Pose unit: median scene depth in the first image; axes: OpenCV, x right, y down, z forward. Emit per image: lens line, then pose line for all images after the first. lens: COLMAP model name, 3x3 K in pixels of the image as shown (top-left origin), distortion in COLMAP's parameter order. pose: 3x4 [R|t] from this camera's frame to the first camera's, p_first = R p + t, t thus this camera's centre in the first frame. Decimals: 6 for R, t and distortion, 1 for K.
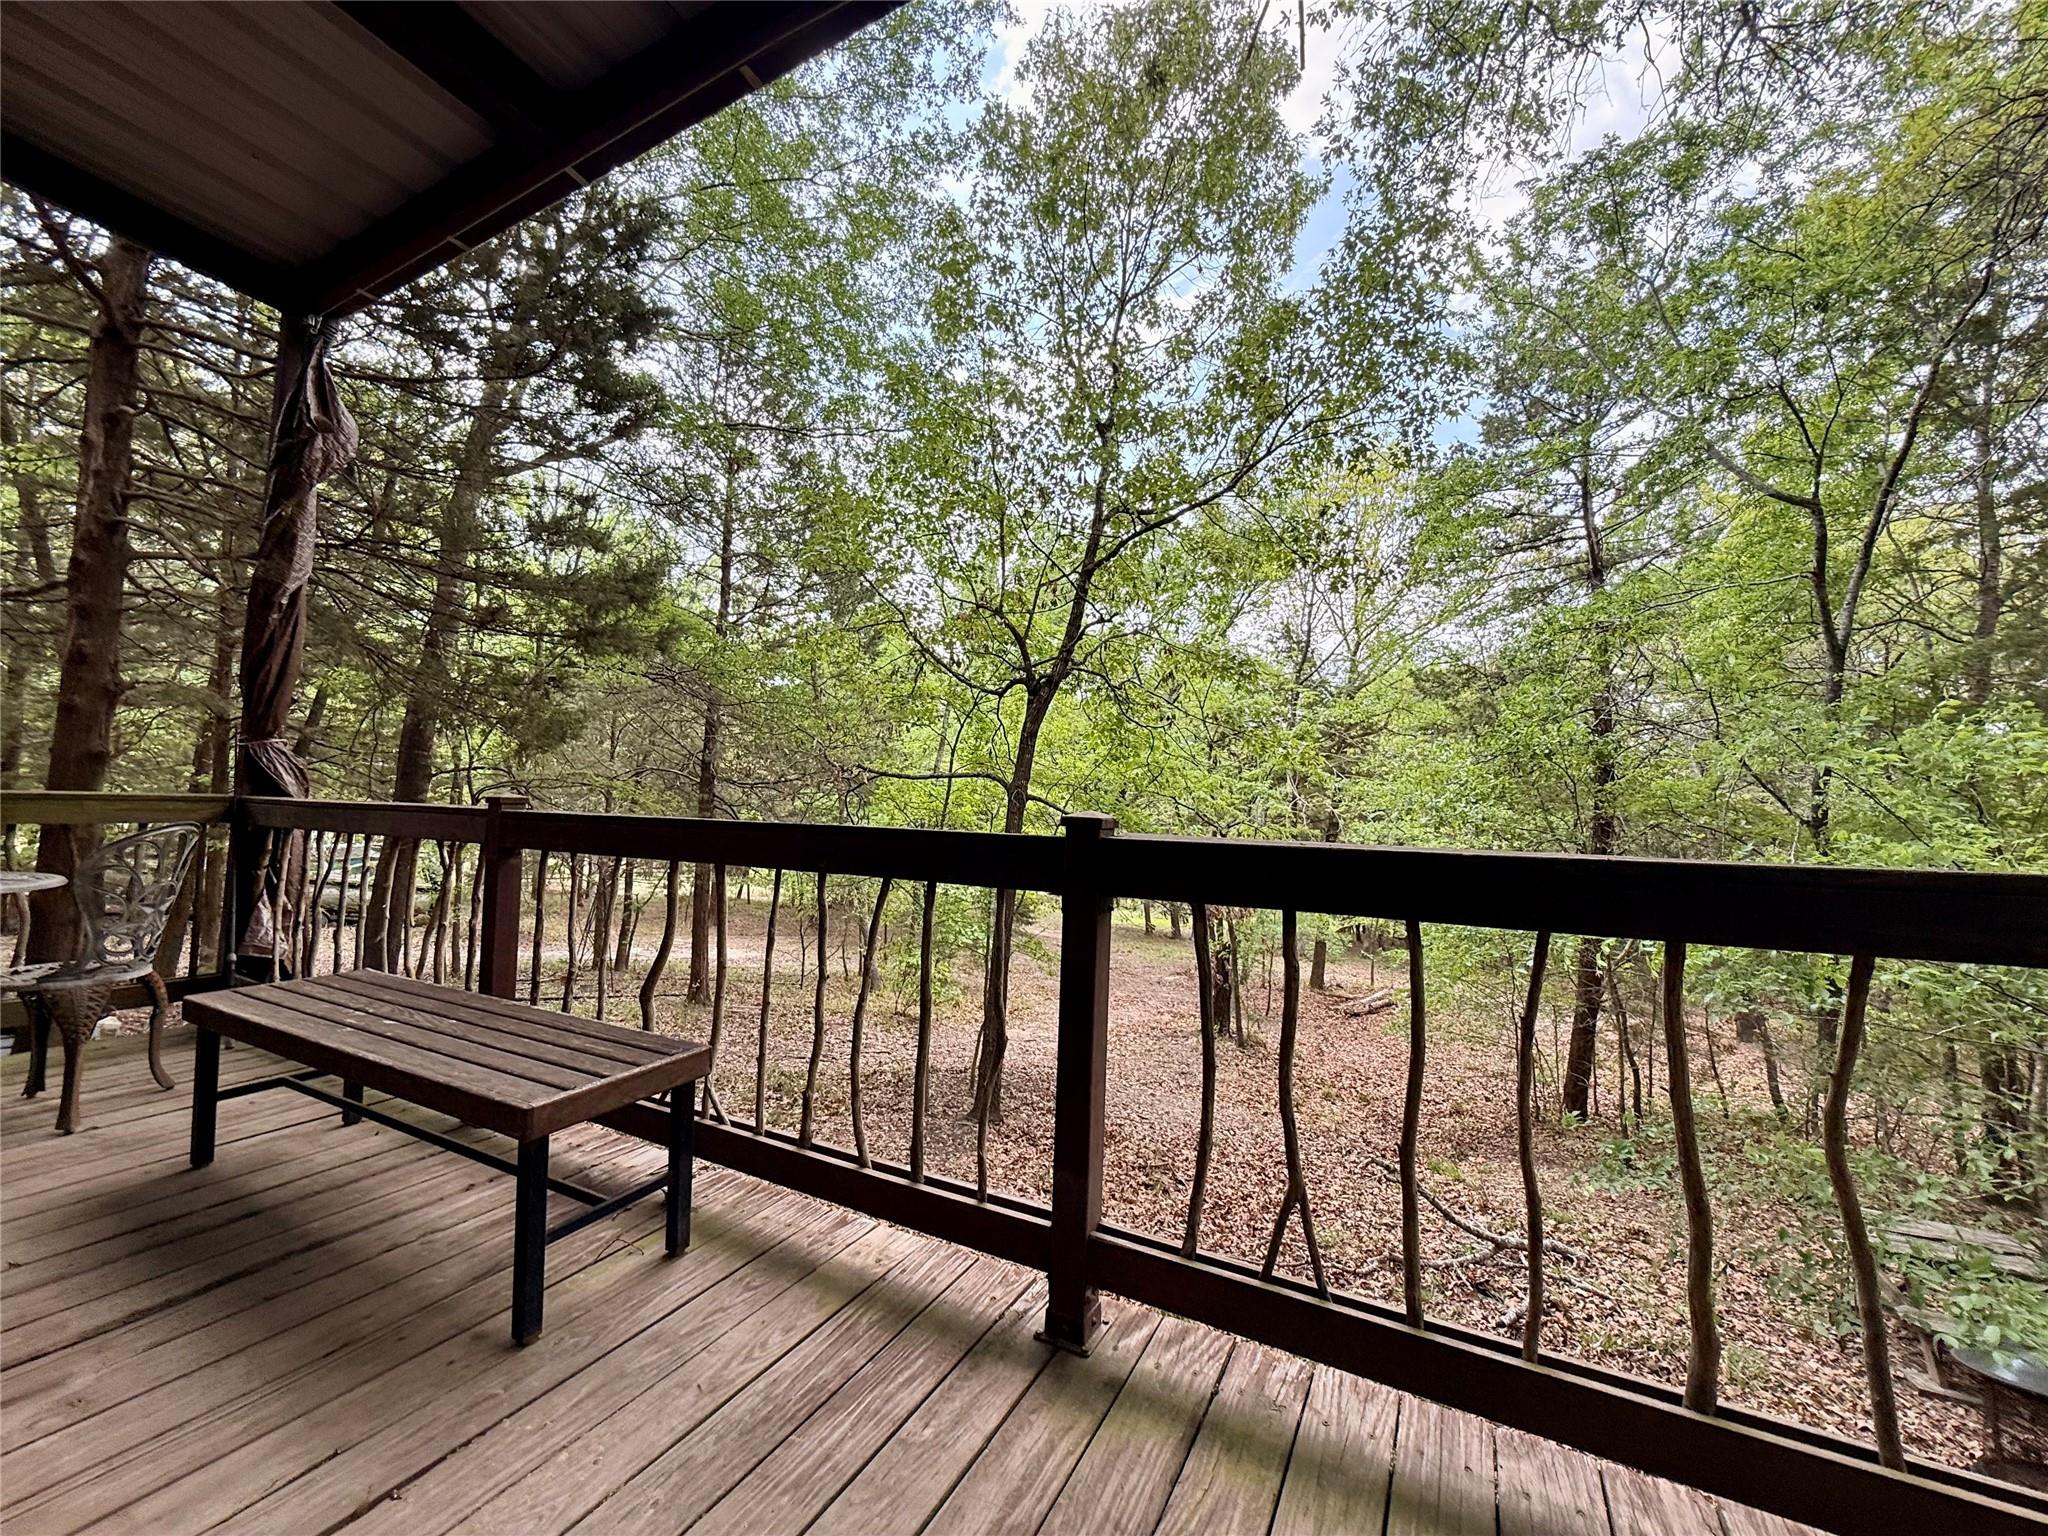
lens RADIAL K [[813.4, 0, 1034.0], [0, 813.4, 780.3], [0, 0, 1]] dist [0.001321, -0.000991]
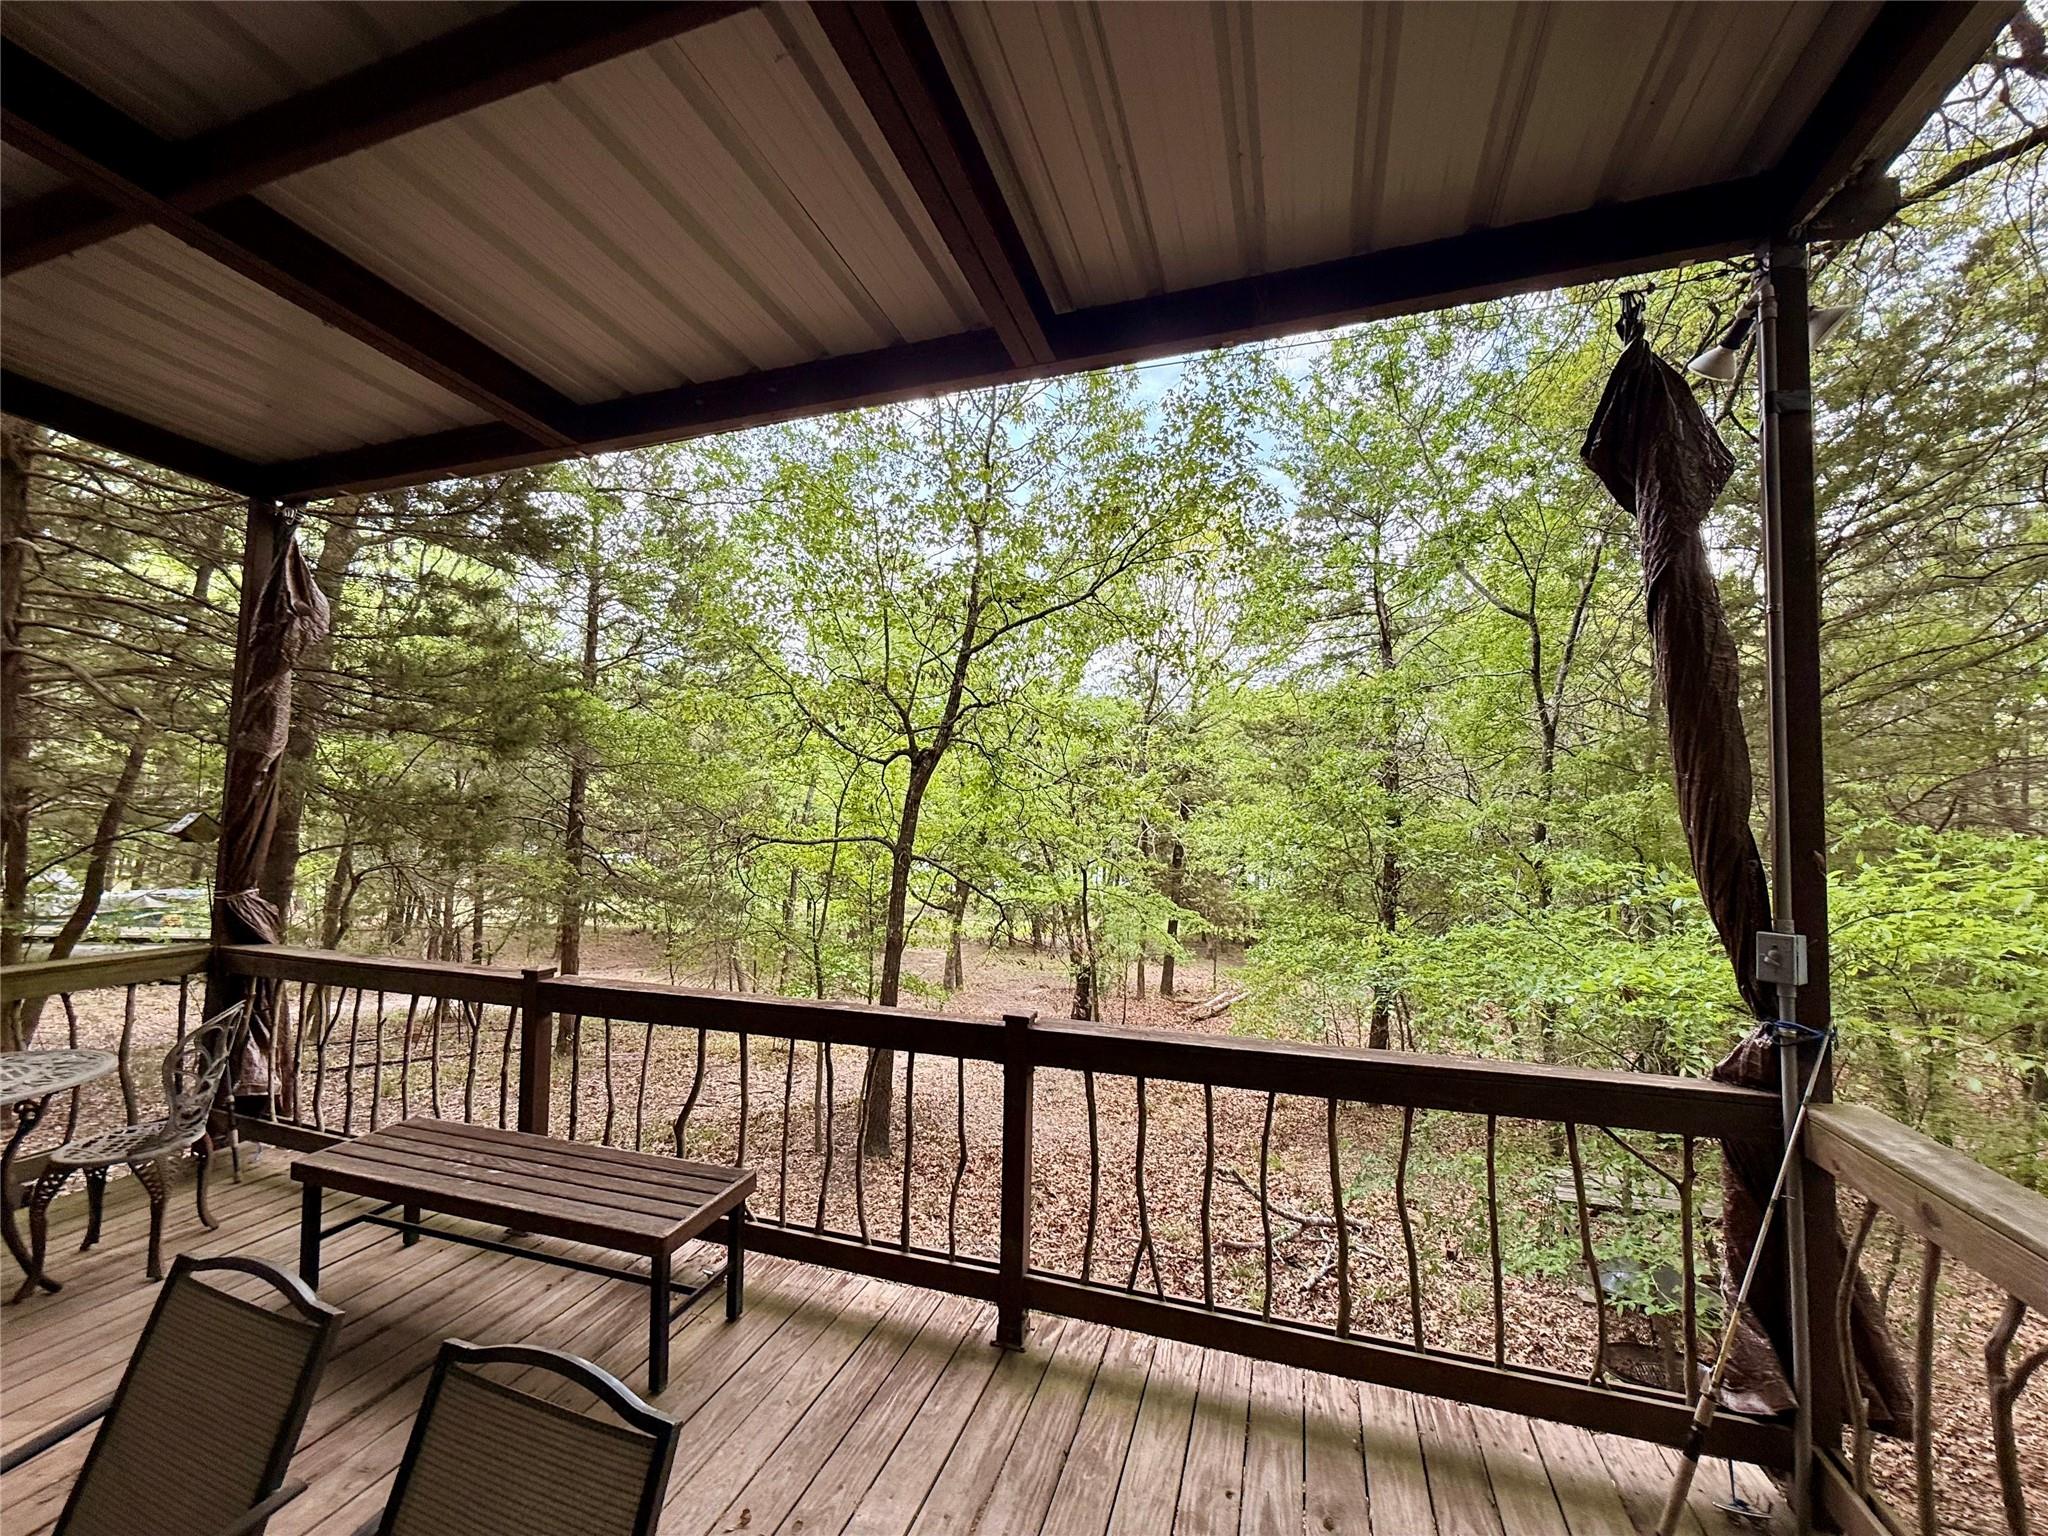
lens RADIAL K [[813.4, 0, 1034.0], [0, 813.4, 780.3], [0, 0, 1]] dist [0.001321, -0.000991]
pose [[0.984794, -0.009388, 0.173471, -0.145994], [0.009725, 0.999952, -0.001096, -0.338676], [-0.173452, 0.002767, 0.984838, -0.476952]]
